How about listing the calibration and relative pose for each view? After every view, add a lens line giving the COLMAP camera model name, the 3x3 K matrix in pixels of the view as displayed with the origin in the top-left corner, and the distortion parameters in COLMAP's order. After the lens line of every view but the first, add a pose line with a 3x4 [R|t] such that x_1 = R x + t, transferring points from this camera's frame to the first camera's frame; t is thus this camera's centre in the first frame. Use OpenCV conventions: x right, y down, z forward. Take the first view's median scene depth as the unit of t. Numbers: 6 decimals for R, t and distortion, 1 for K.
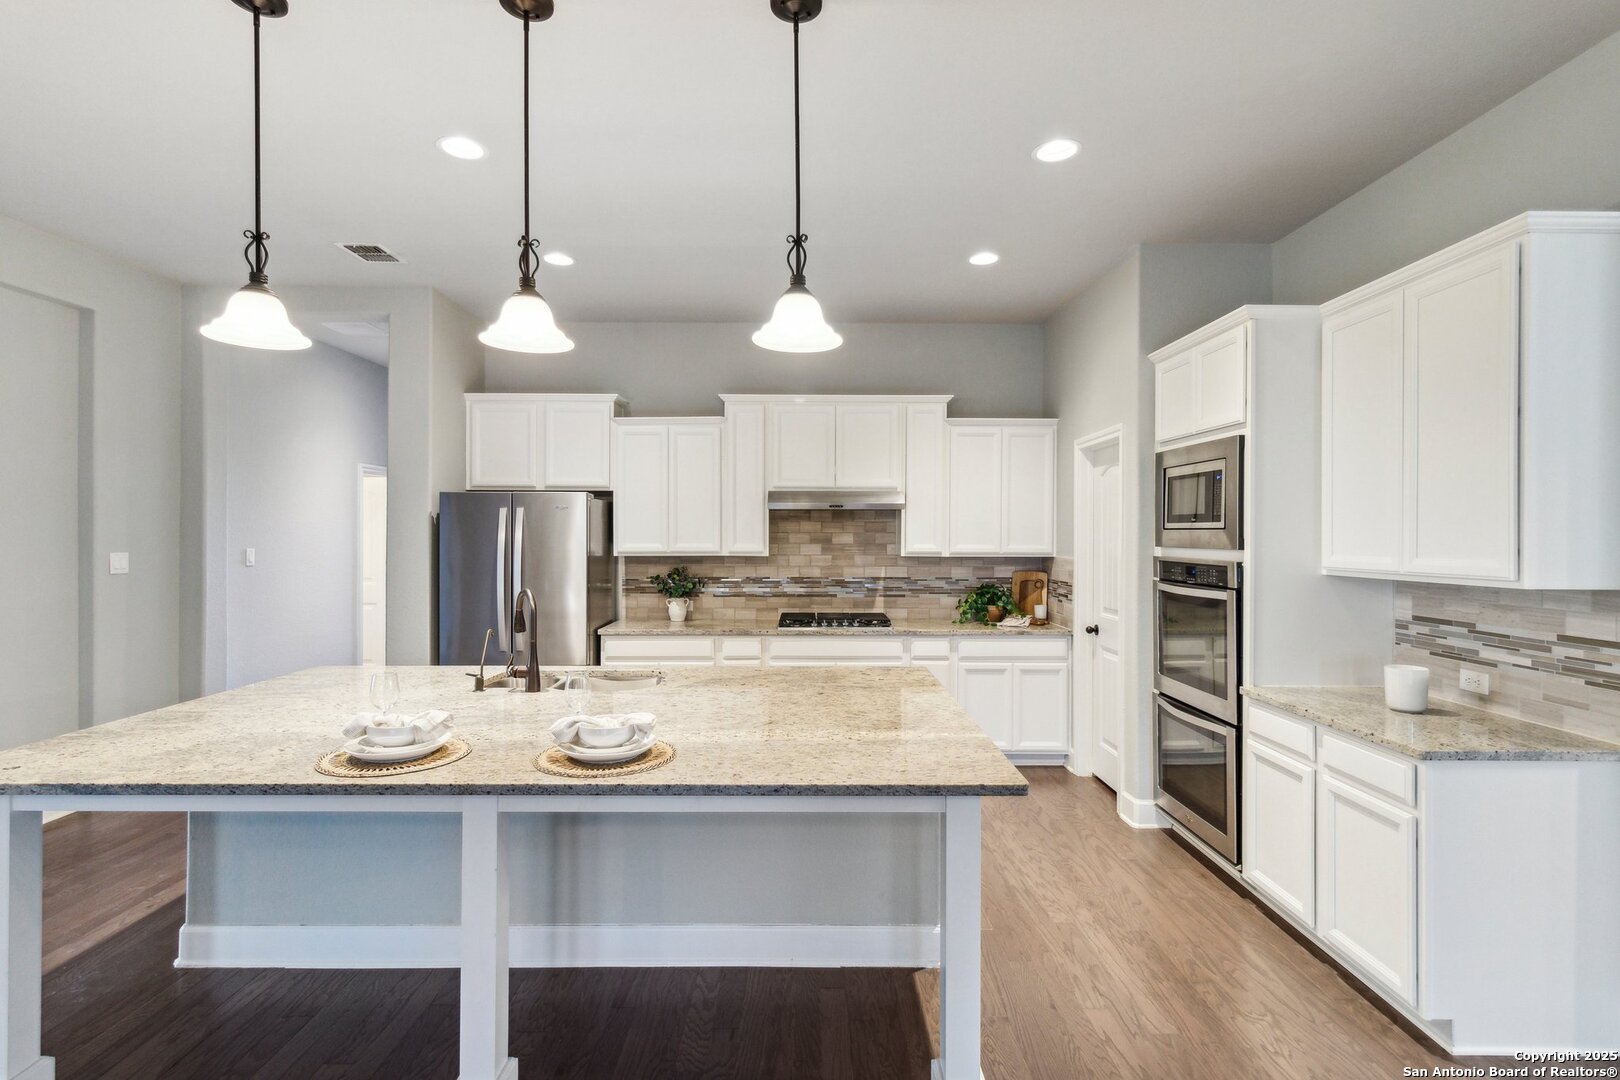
lens RADIAL K [[783.9, 0, 810.0], [0, 783.9, 540.0], [0, 0, 1]] dist [0.000776, 0.000002]
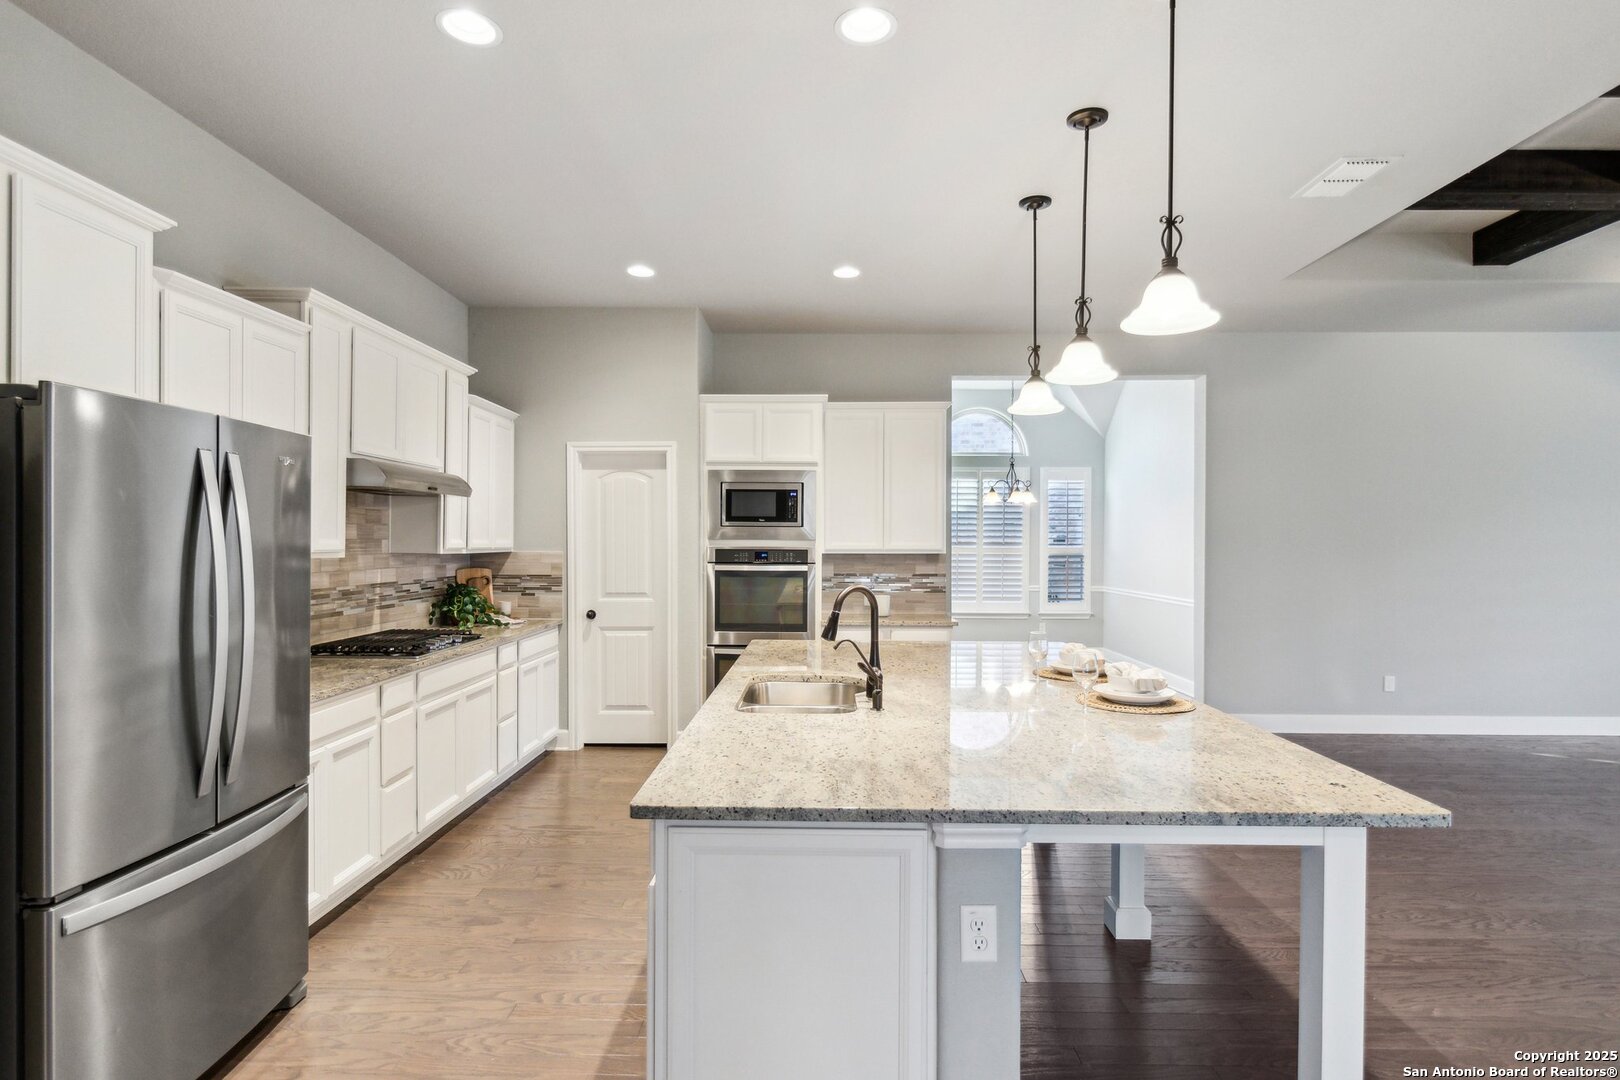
lens RADIAL K [[813.5, 0, 810.0], [0, 813.5, 540.0], [0, 0, 1]] dist [-0.001399, -0.000173]
pose [[0.019845, -0.002671, 0.999799, -0.700919], [0.002066, 0.999994, 0.002630, 0.004730], [-0.999801, 0.002013, 0.019851, 0.583770]]
